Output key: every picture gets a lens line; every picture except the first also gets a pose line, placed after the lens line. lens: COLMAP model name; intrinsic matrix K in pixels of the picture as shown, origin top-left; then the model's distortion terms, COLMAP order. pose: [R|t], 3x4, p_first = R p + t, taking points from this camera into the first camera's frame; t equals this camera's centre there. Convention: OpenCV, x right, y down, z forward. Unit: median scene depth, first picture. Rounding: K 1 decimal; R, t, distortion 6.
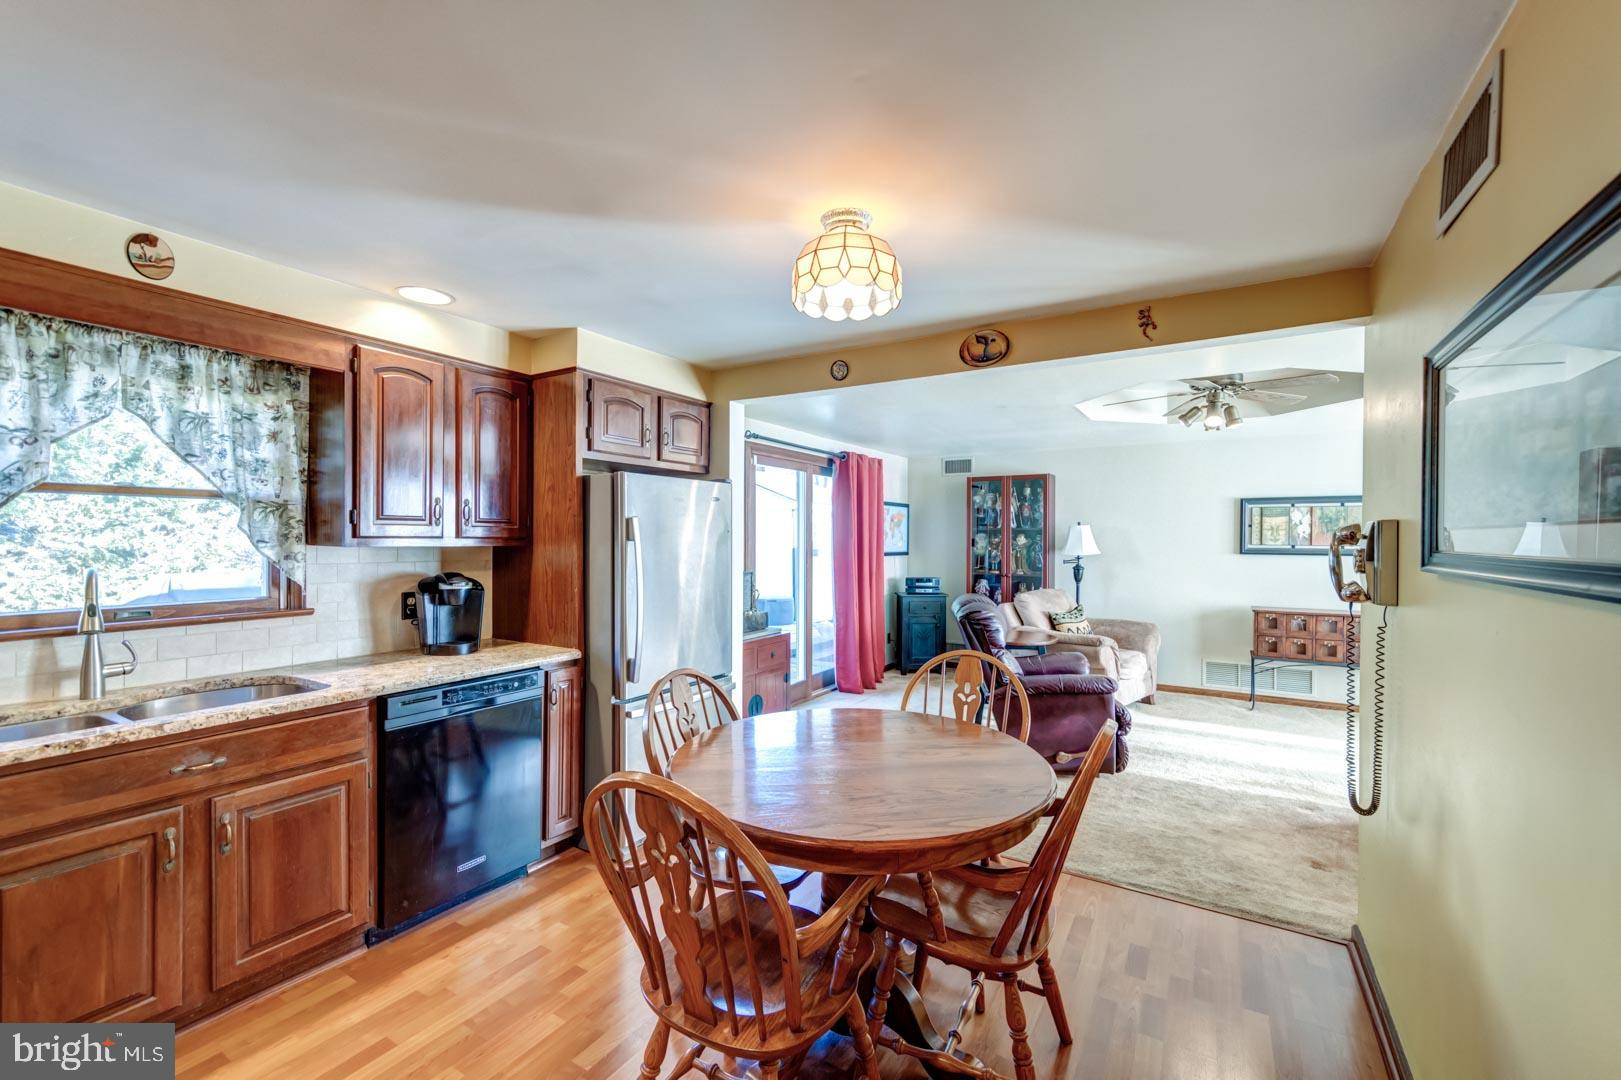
lens RADIAL K [[643.6, 0, 805.1], [0, 643.6, 544.6], [0, 0, 1]] dist [0.002706, -0.000120]
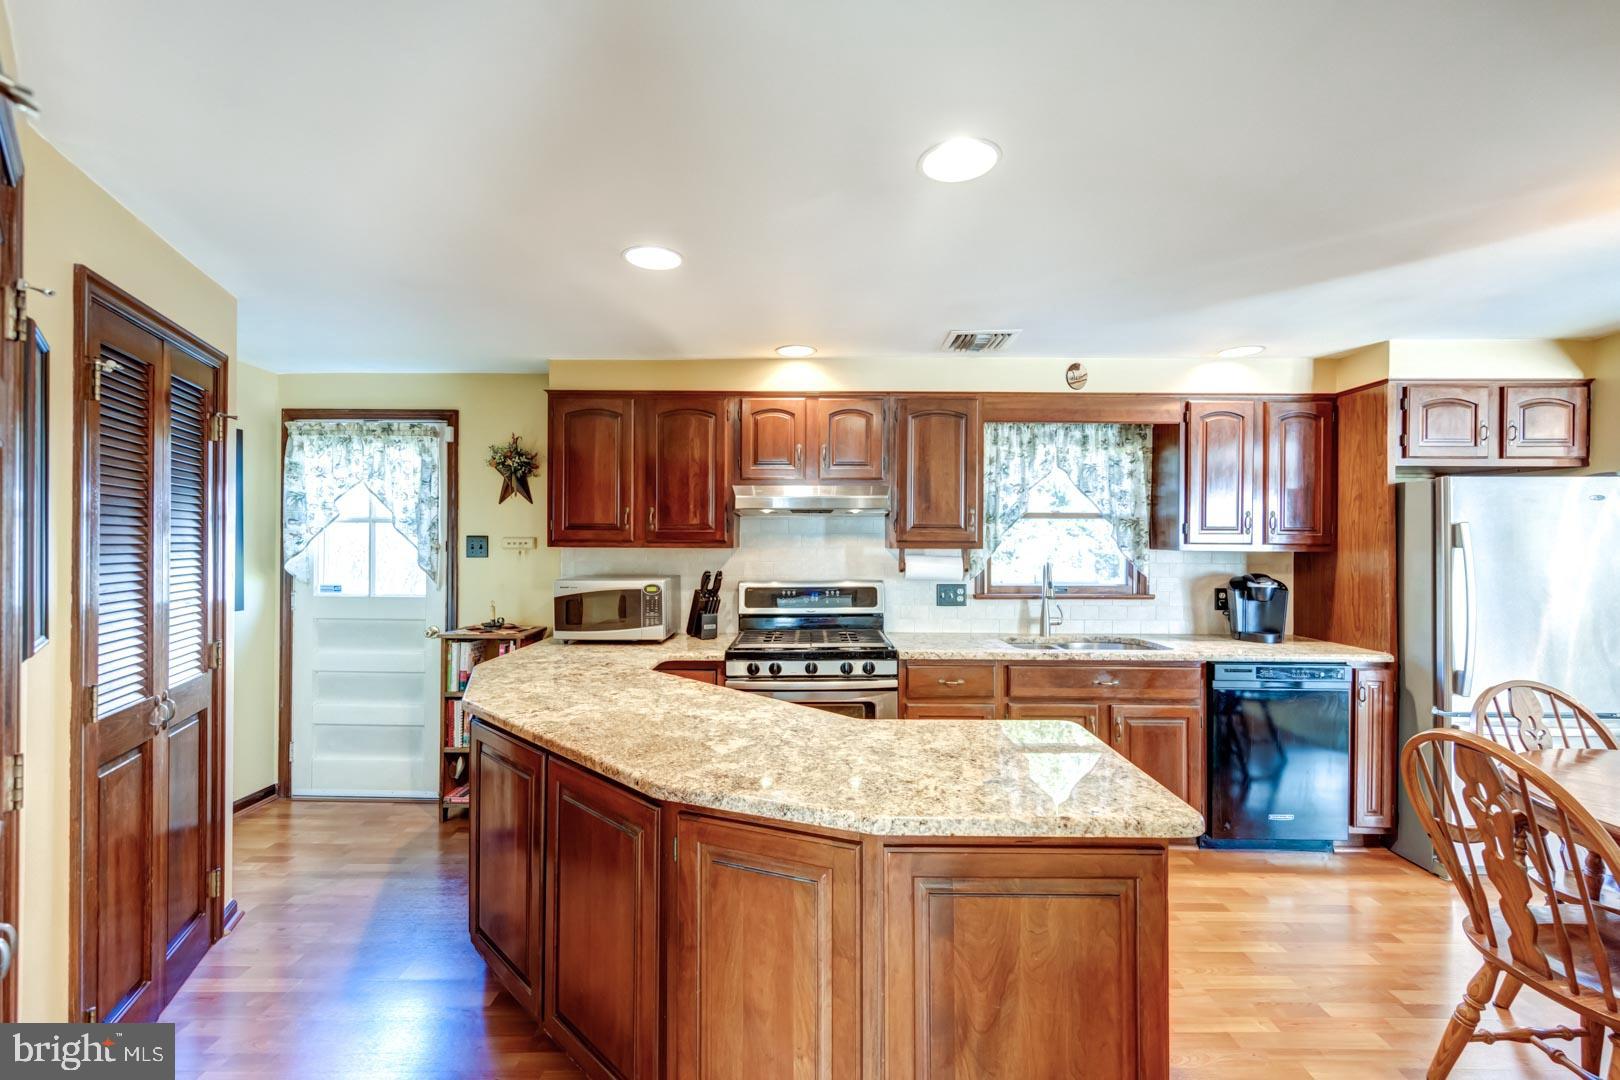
lens RADIAL K [[692.5, 0, 807.1], [0, 692.5, 538.5], [0, 0, 1]] dist [0.007041, -0.001504]
pose [[0.515346, -0.006526, -0.856957, 0.122920], [-0.012224, 0.999813, -0.014965, 0.008368], [0.856895, 0.018187, 0.515170, -0.381871]]
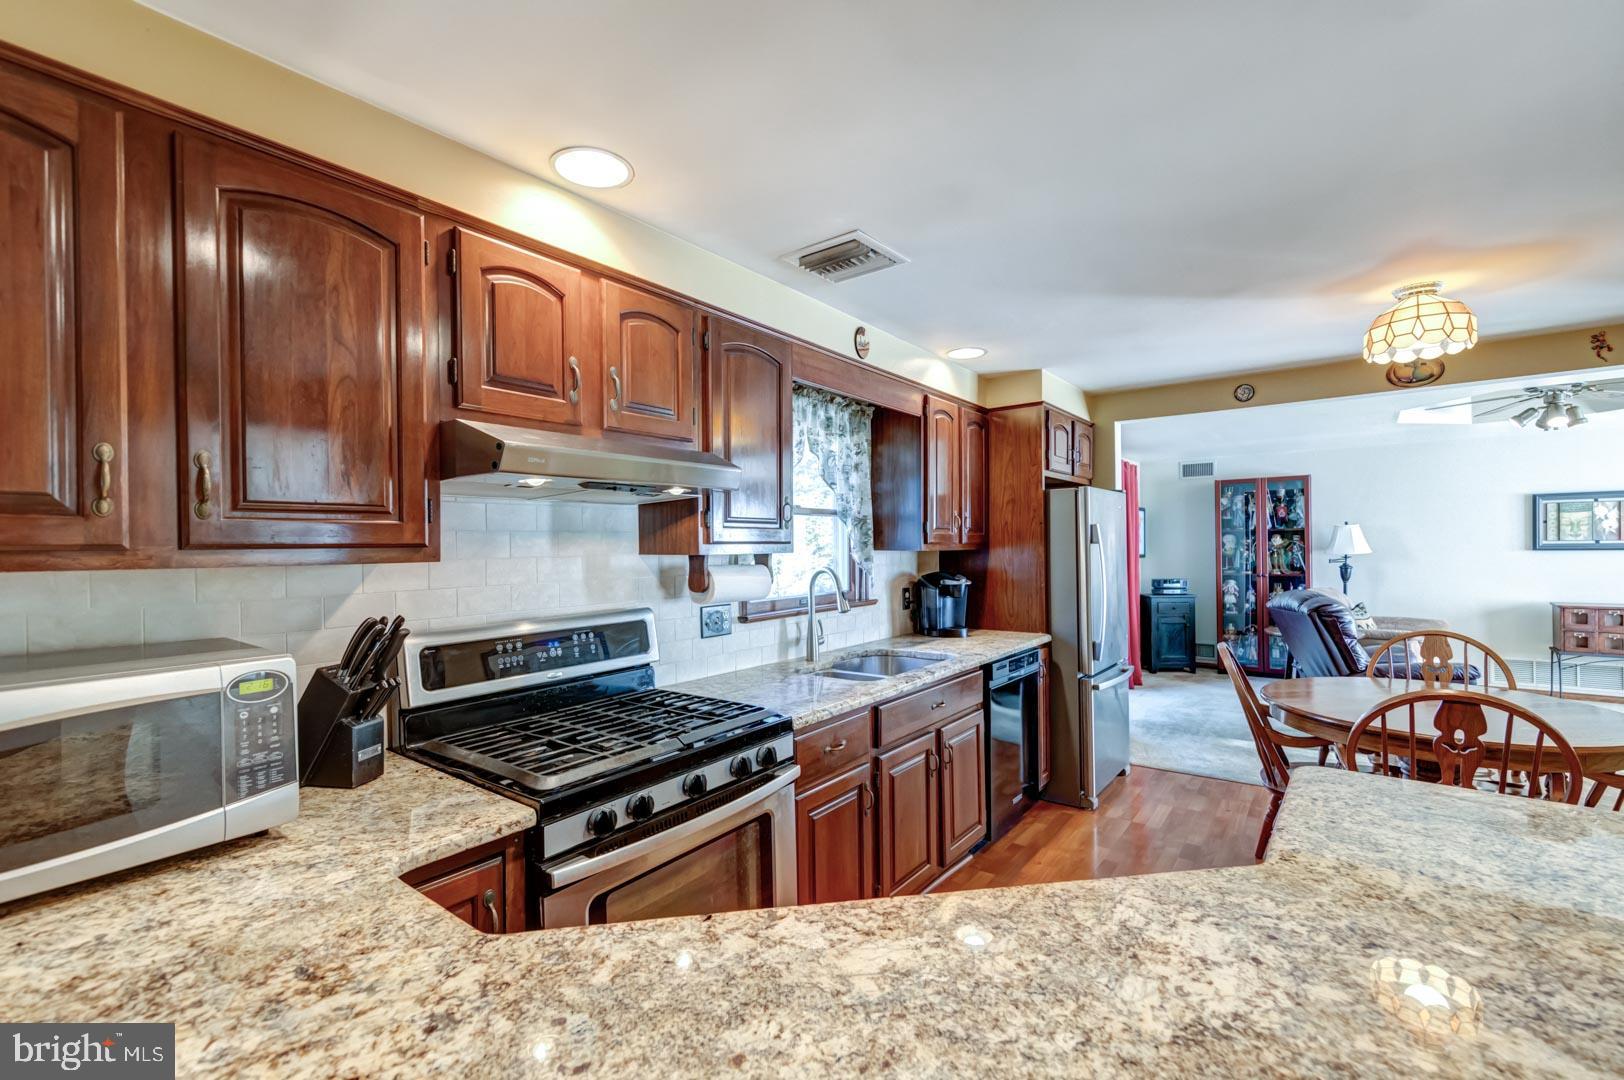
lens RADIAL K [[694.2, 0, 742.2], [0, 694.2, 553.9], [0, 0, 1]] dist [0.007041, -0.001504]
pose [[0.994579, -0.016279, -0.102704, -0.818931], [0.016037, 0.999866, -0.003190, 0.007982], [0.102742, 0.001526, 0.994707, -0.379081]]
